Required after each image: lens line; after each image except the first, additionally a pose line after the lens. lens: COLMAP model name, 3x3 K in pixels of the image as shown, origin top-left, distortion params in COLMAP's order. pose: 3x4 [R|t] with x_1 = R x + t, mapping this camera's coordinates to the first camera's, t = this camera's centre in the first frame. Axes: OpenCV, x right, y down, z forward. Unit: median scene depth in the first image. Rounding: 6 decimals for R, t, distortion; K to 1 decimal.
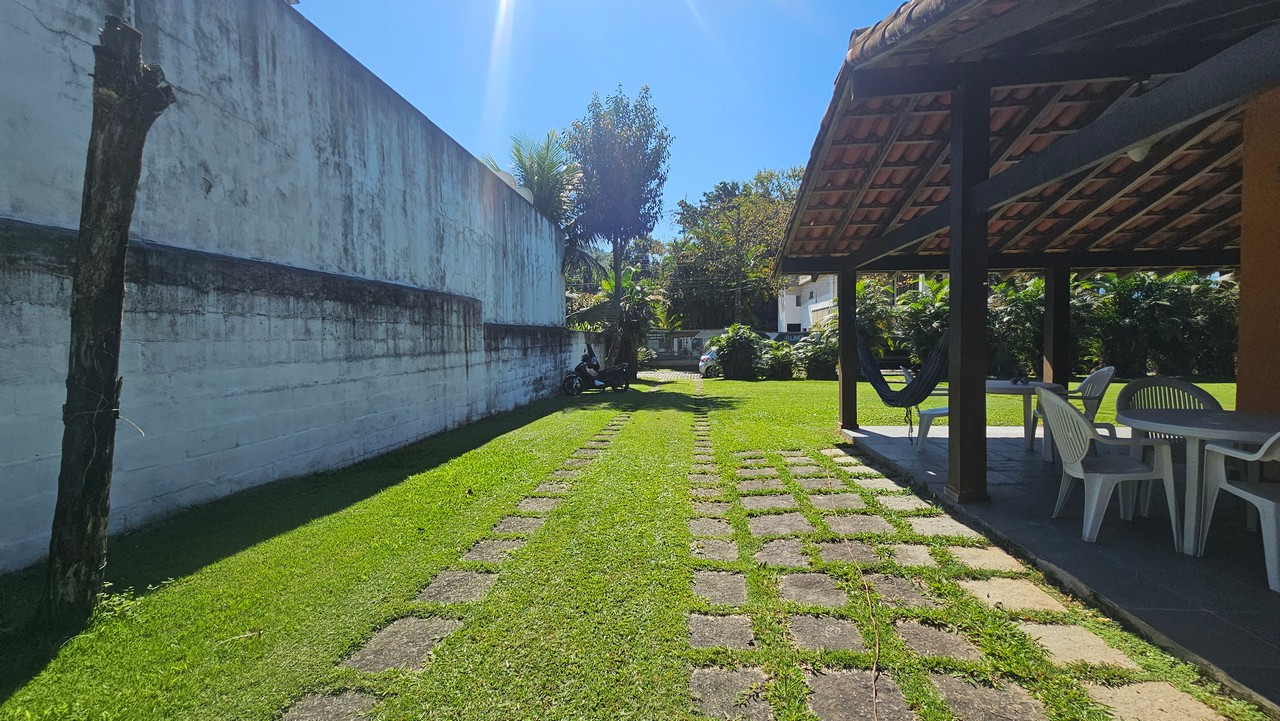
lens RADIAL K [[520.2, 0, 639.2], [0, 520.2, 360.1], [0, 0, 1]] dist [-0.000637, -0.000171]
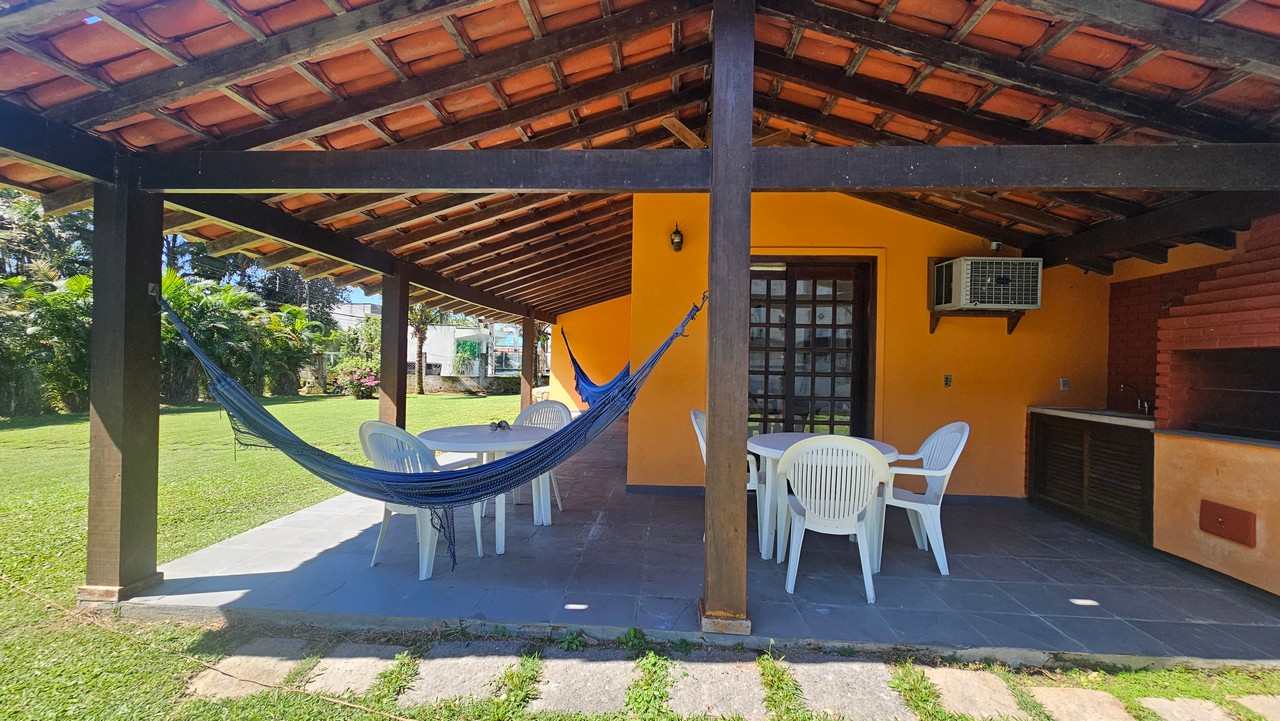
lens RADIAL K [[520.2, 0, 639.2], [0, 520.2, 360.1], [0, 0, 1]] dist [-0.000637, -0.000171]
pose [[-0.048216, 0.019999, 0.998637, -0.012951], [0.020971, 0.999599, -0.019005, -0.030456], [-0.998617, 0.020026, -0.048616, 0.682442]]
